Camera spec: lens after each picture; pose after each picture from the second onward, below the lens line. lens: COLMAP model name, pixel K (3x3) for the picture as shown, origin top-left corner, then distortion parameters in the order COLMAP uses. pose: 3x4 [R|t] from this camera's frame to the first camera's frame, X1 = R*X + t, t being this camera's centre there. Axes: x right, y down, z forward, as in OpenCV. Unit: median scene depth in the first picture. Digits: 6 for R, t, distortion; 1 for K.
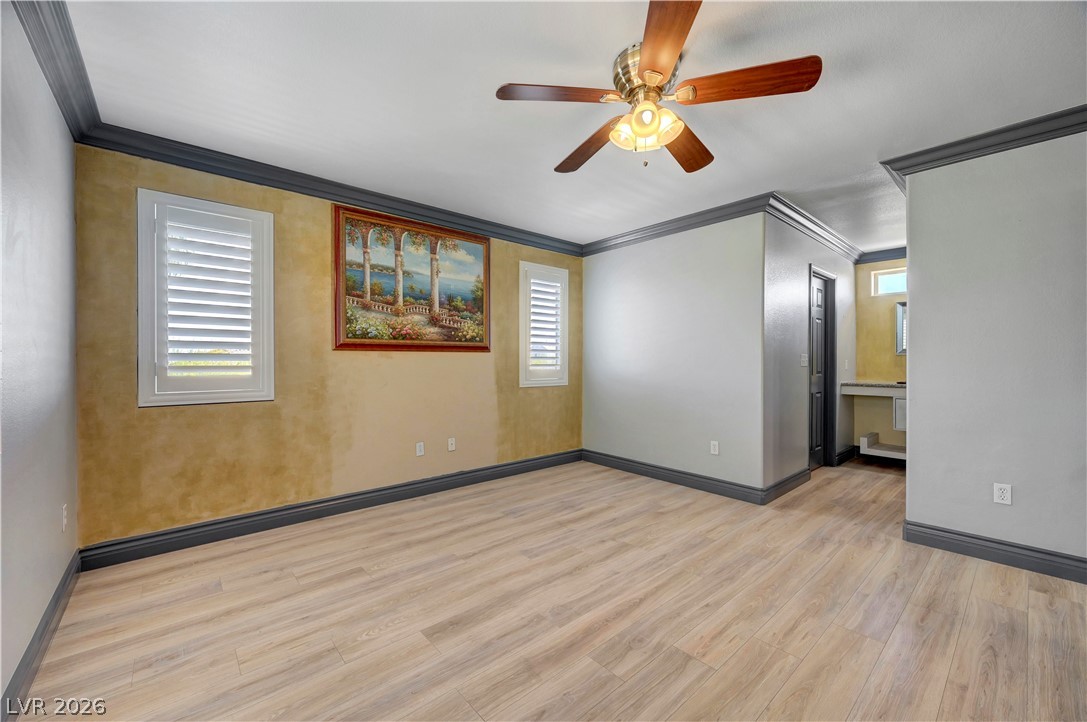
lens RADIAL K [[427.2, 0, 545.6], [0, 427.2, 363.3], [0, 0, 1]] dist [-0.001329, 0.000327]
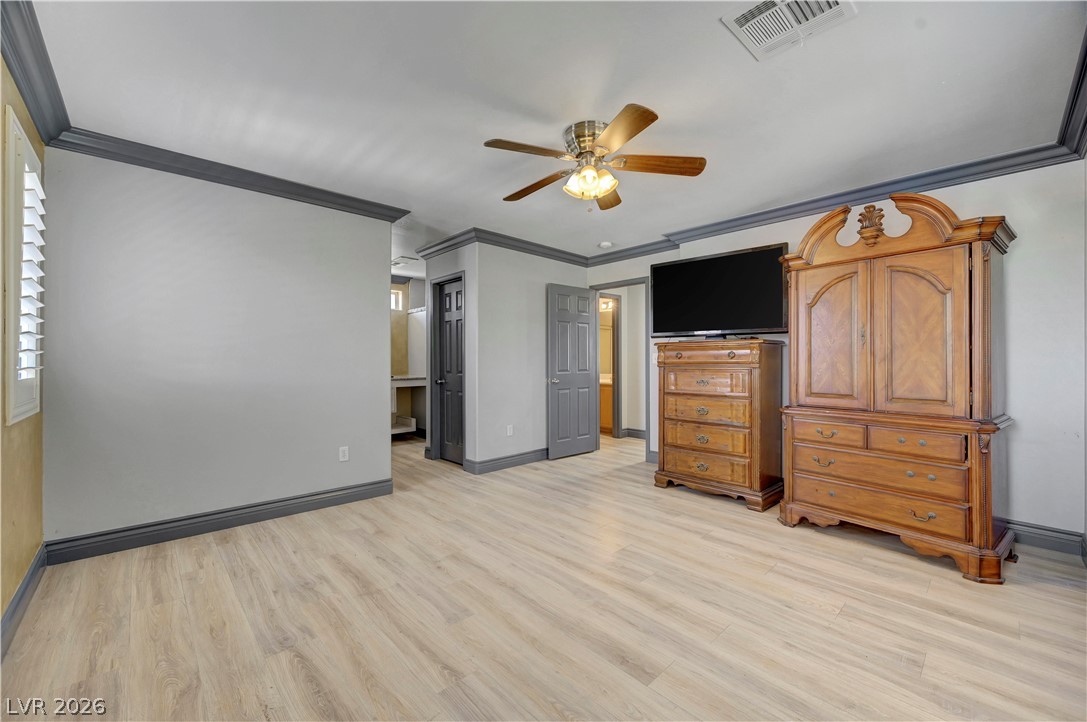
lens RADIAL K [[427.2, 0, 545.6], [0, 427.2, 363.3], [0, 0, 1]] dist [-0.001329, 0.000327]
pose [[-0.033586, -0.005112, 0.999423, -0.615278], [0.007015, 0.999961, 0.005351, -0.000009], [-0.999411, 0.007191, -0.033548, 0.678572]]
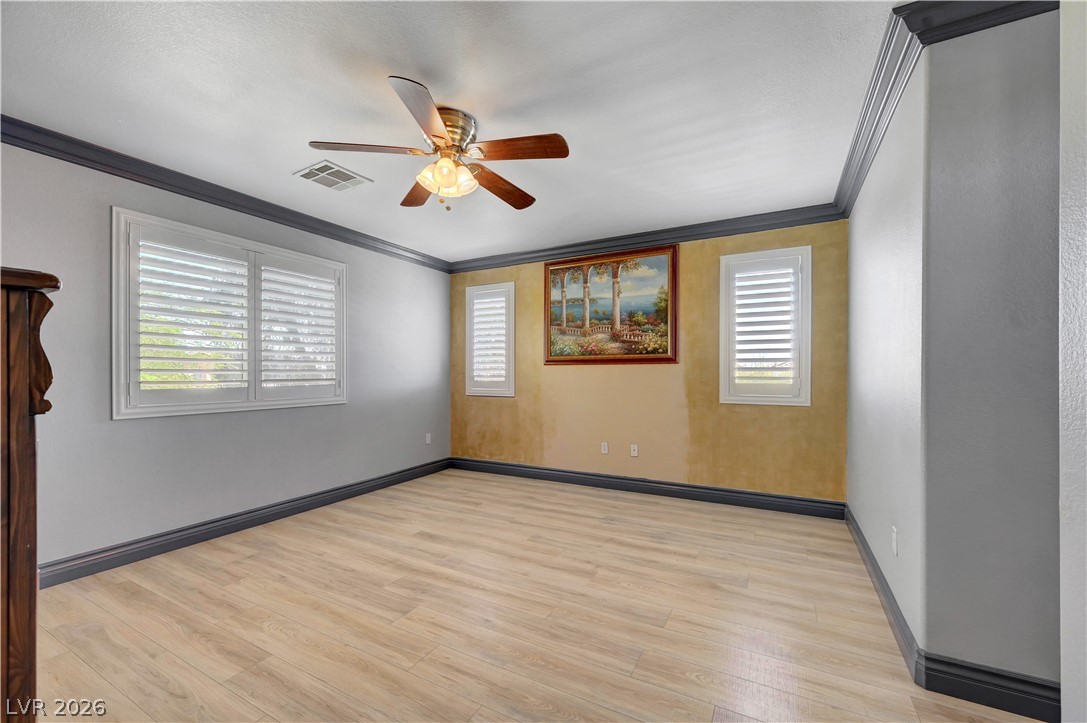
lens RADIAL K [[438.2, 0, 548.7], [0, 438.2, 373.2], [0, 0, 1]] dist [0.000080, 0.000079]
pose [[0.349549, 0.002351, -0.936915, 0.852529], [-0.004128, 0.999991, 0.000970, -0.004686], [0.936909, 0.003529, 0.349555, 0.480511]]
